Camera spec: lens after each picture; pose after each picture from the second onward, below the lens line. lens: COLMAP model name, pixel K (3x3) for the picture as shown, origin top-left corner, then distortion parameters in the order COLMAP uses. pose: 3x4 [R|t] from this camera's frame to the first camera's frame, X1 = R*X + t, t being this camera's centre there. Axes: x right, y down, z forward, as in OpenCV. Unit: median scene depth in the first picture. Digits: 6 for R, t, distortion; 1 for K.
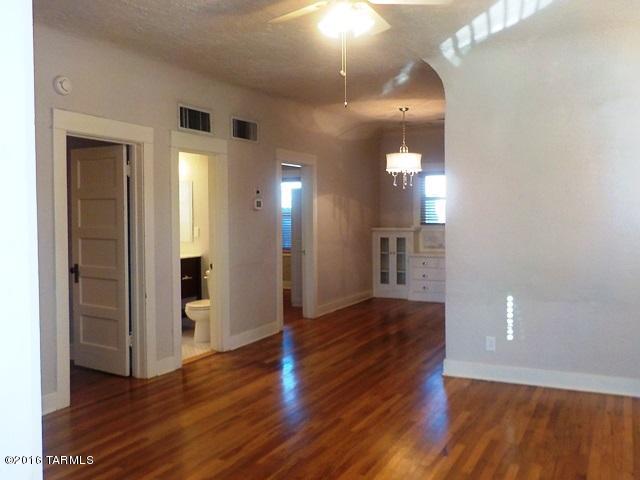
lens RADIAL K [[556.3, 0, 320.0], [0, 556.3, 240.0], [0, 0, 1]] dist [-0.012640, 0.010042]
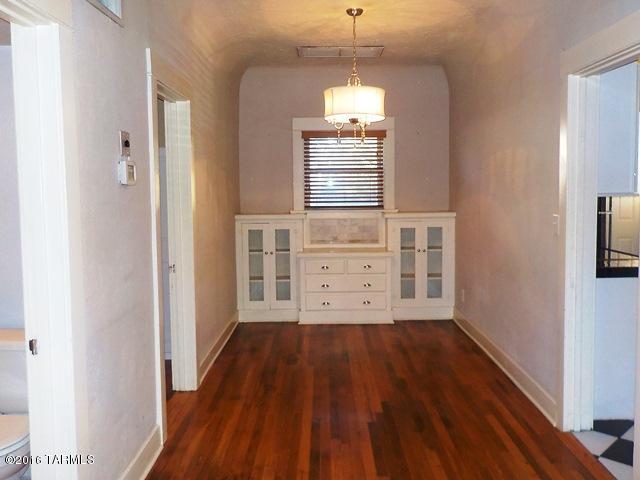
lens RADIAL K [[556.3, 0, 320.0], [0, 556.3, 240.0], [0, 0, 1]] dist [-0.012640, 0.010042]
pose [[0.880670, -0.044341, 0.471651, -0.125966], [0.025578, 0.998608, 0.046121, -0.021051], [-0.473040, -0.028554, 0.880578, 0.395220]]
